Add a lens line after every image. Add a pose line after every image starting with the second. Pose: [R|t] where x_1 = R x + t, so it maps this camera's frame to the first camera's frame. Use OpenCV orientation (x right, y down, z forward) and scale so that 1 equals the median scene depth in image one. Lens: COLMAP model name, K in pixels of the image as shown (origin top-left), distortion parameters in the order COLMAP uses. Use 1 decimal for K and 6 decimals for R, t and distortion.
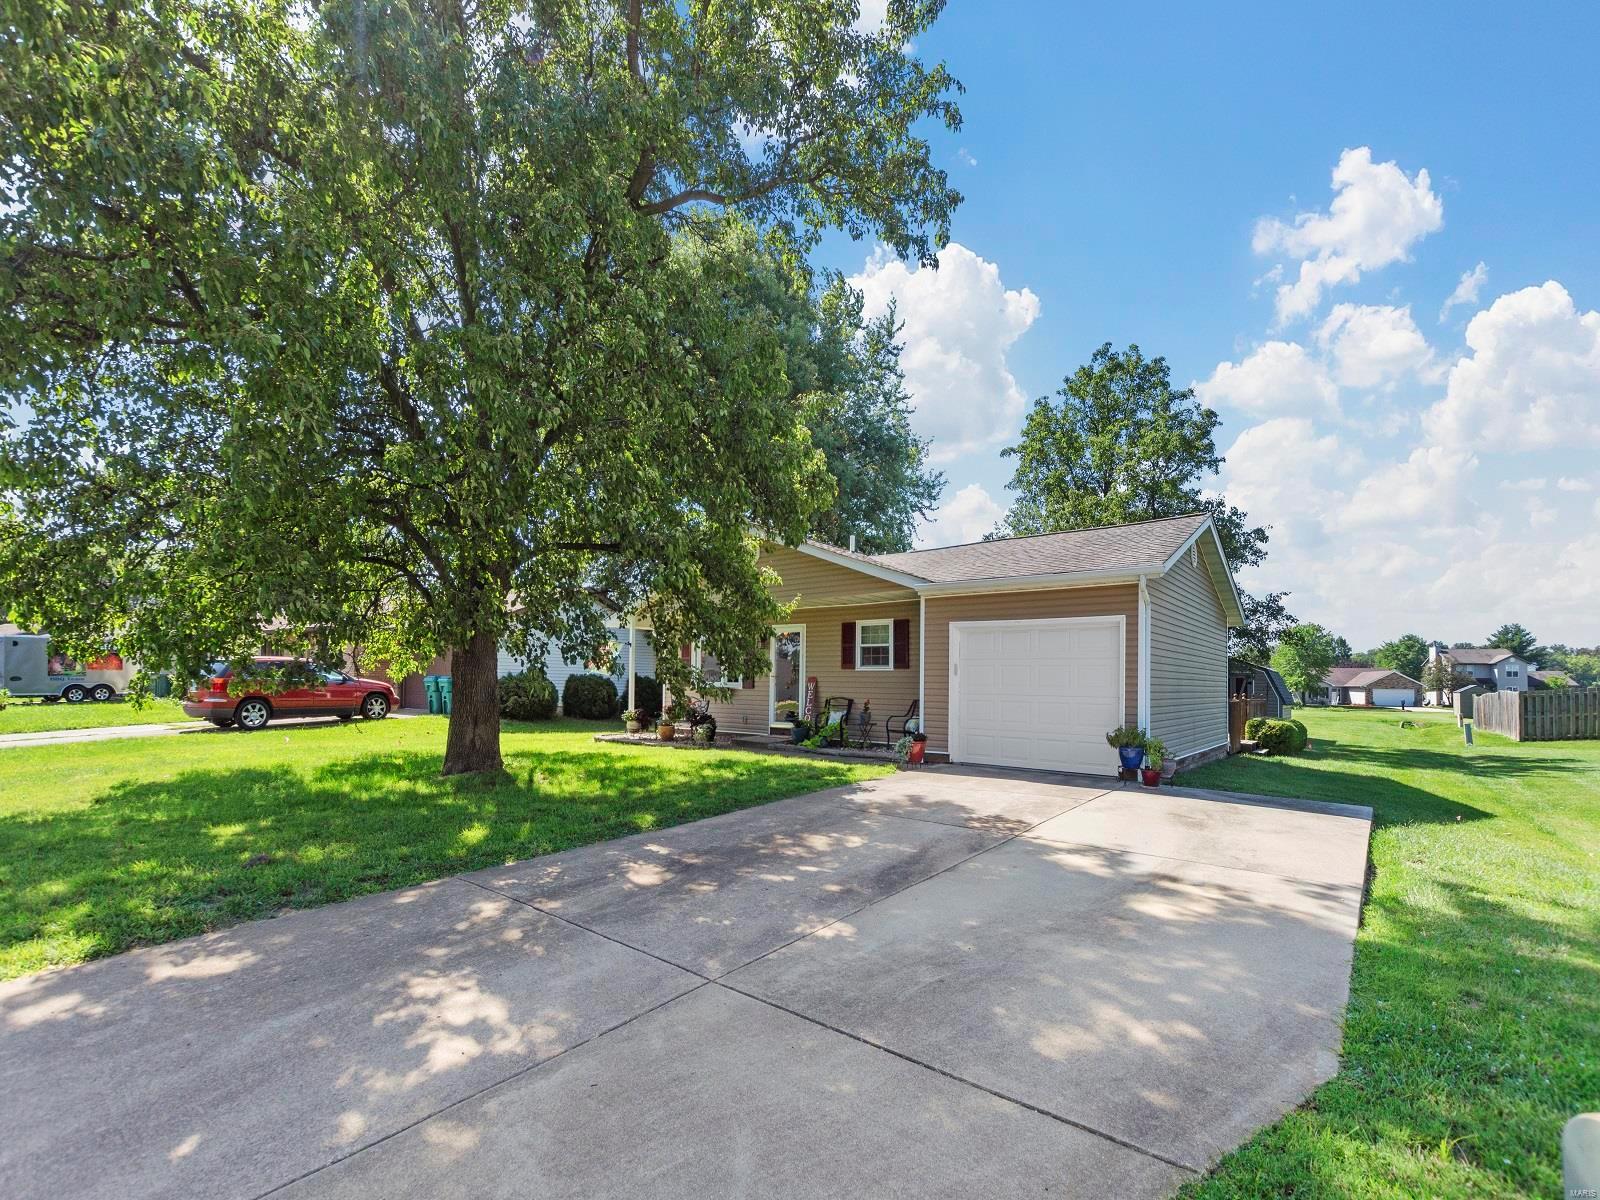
lens RADIAL K [[686.3, 0, 802.9], [0, 686.3, 612.5], [0, 0, 1]] dist [0.001775, -0.000072]
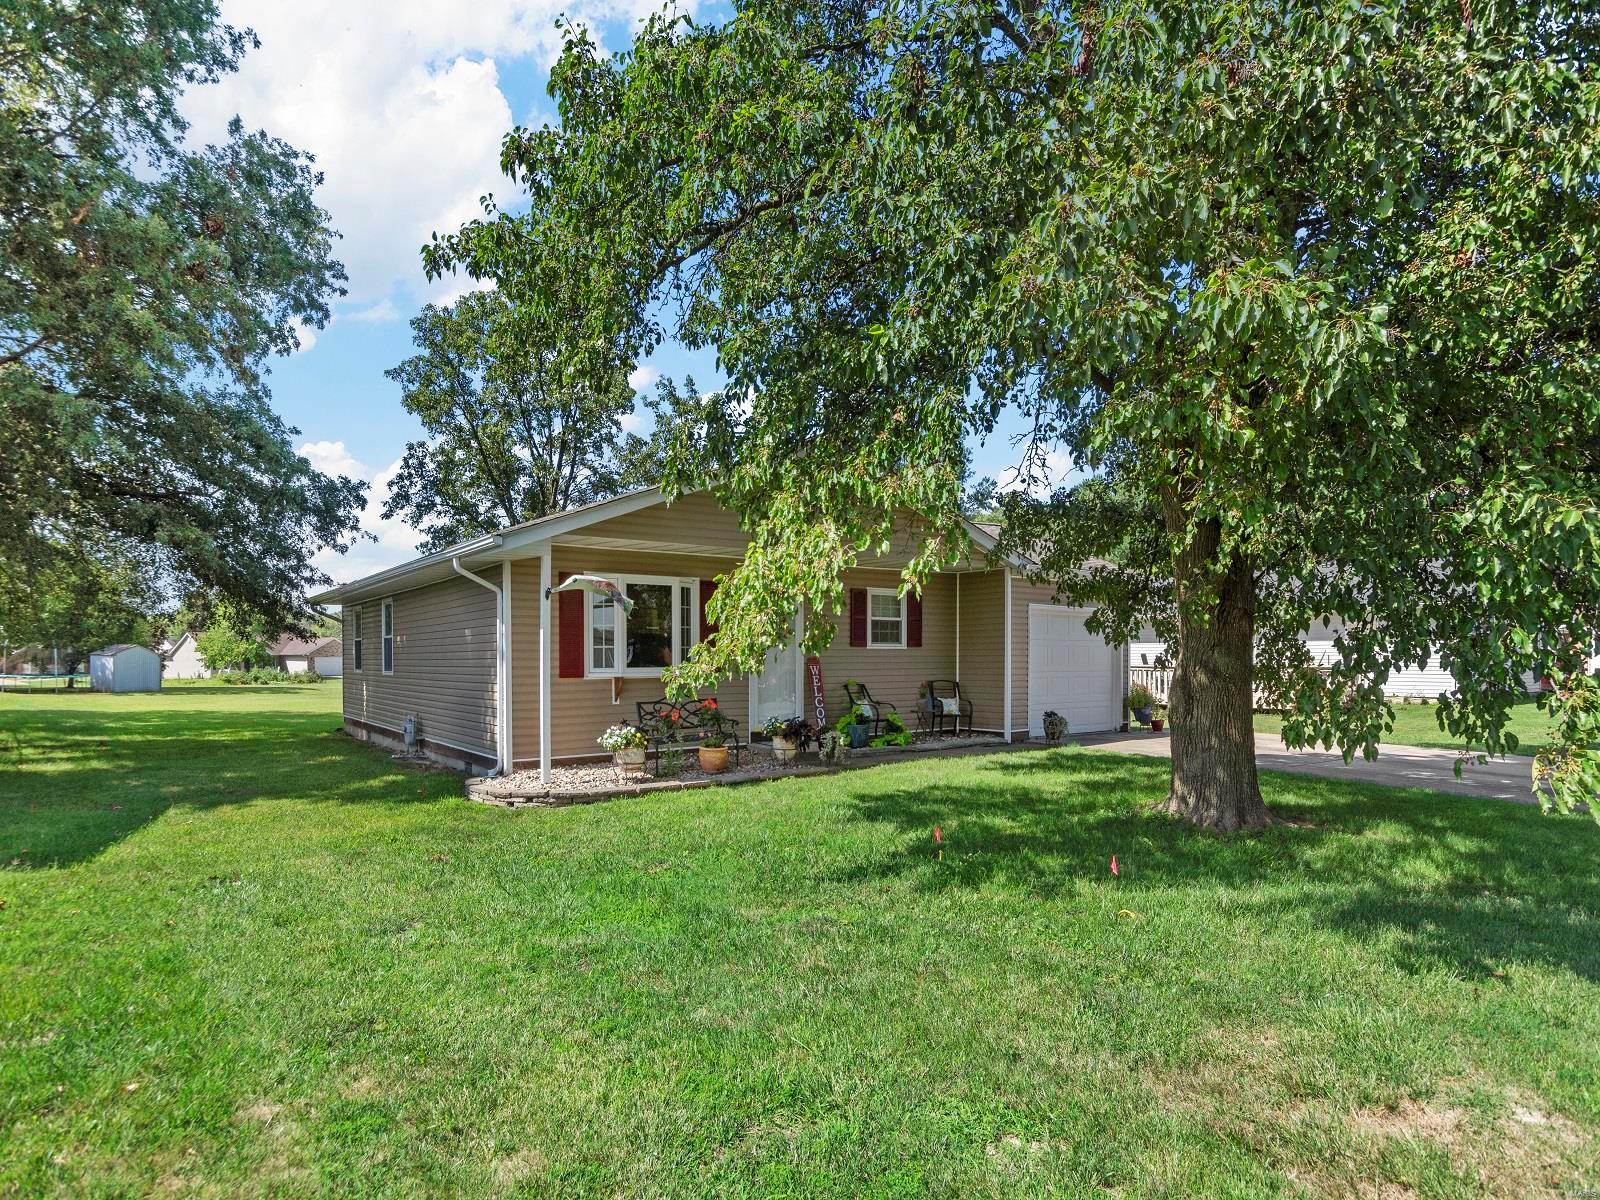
lens RADIAL K [[893.3, 0, 797.0], [0, 893.3, 671.6], [0, 0, 1]] dist [-0.004274, -0.000702]
pose [[0.254449, -0.028148, 0.966676, -0.960306], [-0.094844, 0.994031, 0.053910, 0.061482], [-0.962424, -0.105401, 0.250261, 0.803278]]
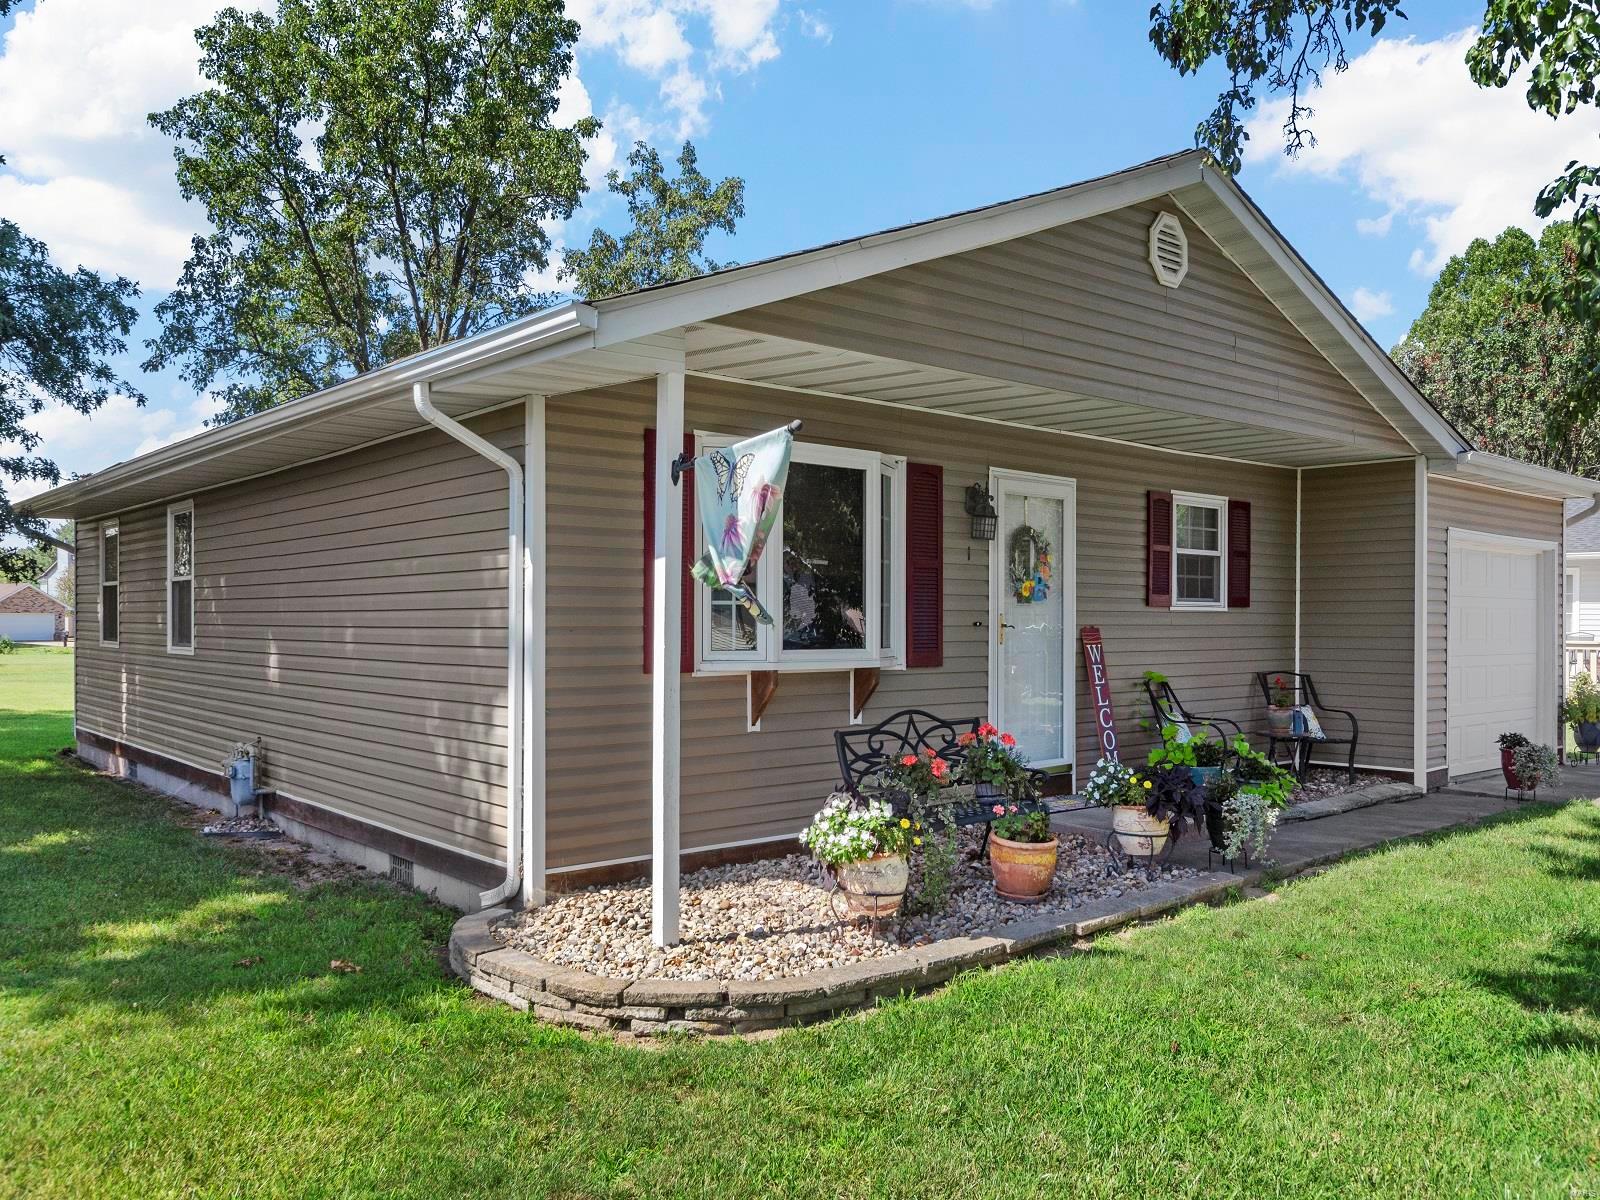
lens RADIAL K [[1237.8, 0, 798.6], [0, 1237.8, 629.9], [0, 0, 1]] dist [-0.000668, -0.009145]
pose [[0.175379, -0.020757, 0.984282, -0.692414], [-0.105120, 0.993667, 0.039685, 0.089070], [-0.978873, -0.110428, 0.172086, 1.079234]]
